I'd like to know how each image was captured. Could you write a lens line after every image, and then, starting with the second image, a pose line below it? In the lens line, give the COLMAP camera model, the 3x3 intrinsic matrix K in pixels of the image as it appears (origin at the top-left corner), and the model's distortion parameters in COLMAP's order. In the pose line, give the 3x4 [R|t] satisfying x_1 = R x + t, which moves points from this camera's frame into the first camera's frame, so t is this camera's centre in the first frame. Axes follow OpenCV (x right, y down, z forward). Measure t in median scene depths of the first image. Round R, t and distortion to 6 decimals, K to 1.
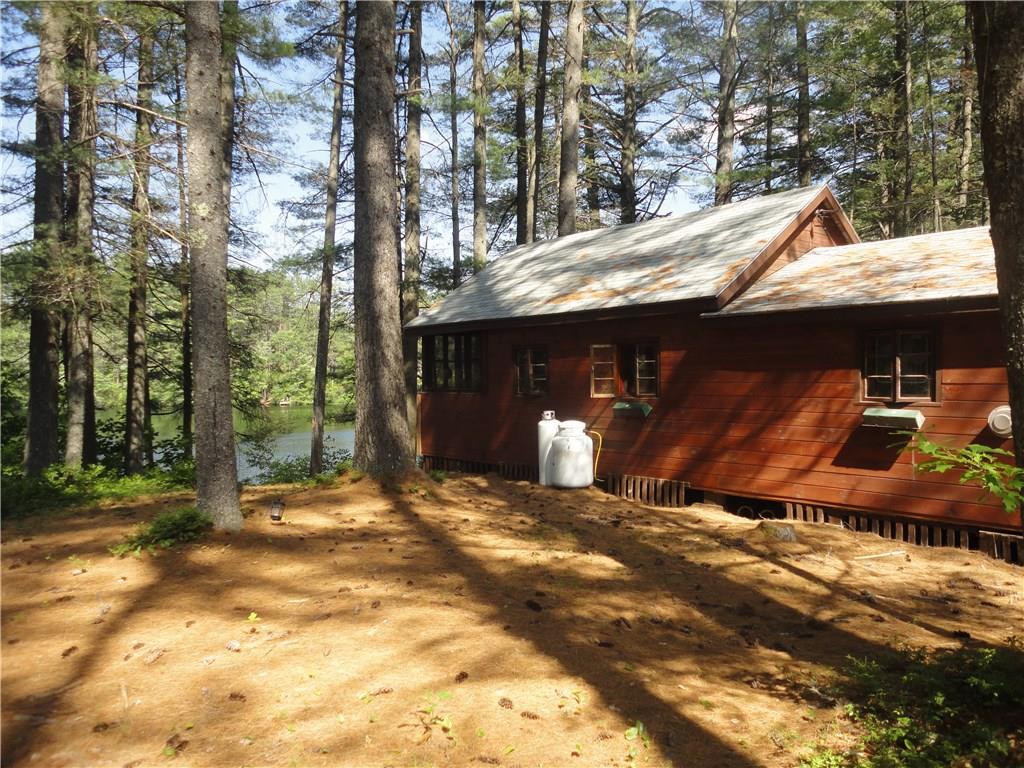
lens RADIAL K [[748.9, 0, 512.0], [0, 748.9, 384.0], [0, 0, 1]] dist [0.025415, -0.000870]
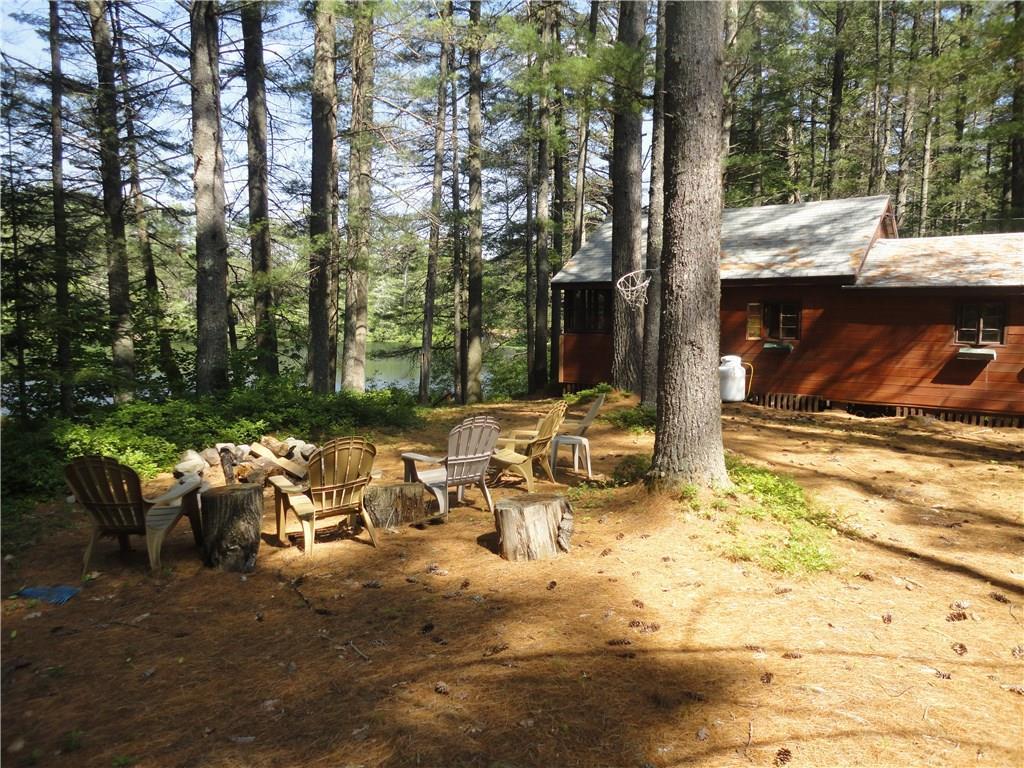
lens RADIAL K [[748.9, 0, 512.0], [0, 748.9, 384.0], [0, 0, 1]] dist [0.025415, -0.000870]
pose [[0.975239, -0.006388, 0.221060, -0.786657], [-0.012406, 0.996429, 0.083521, -0.015118], [-0.220804, -0.084195, 0.971677, -0.378626]]
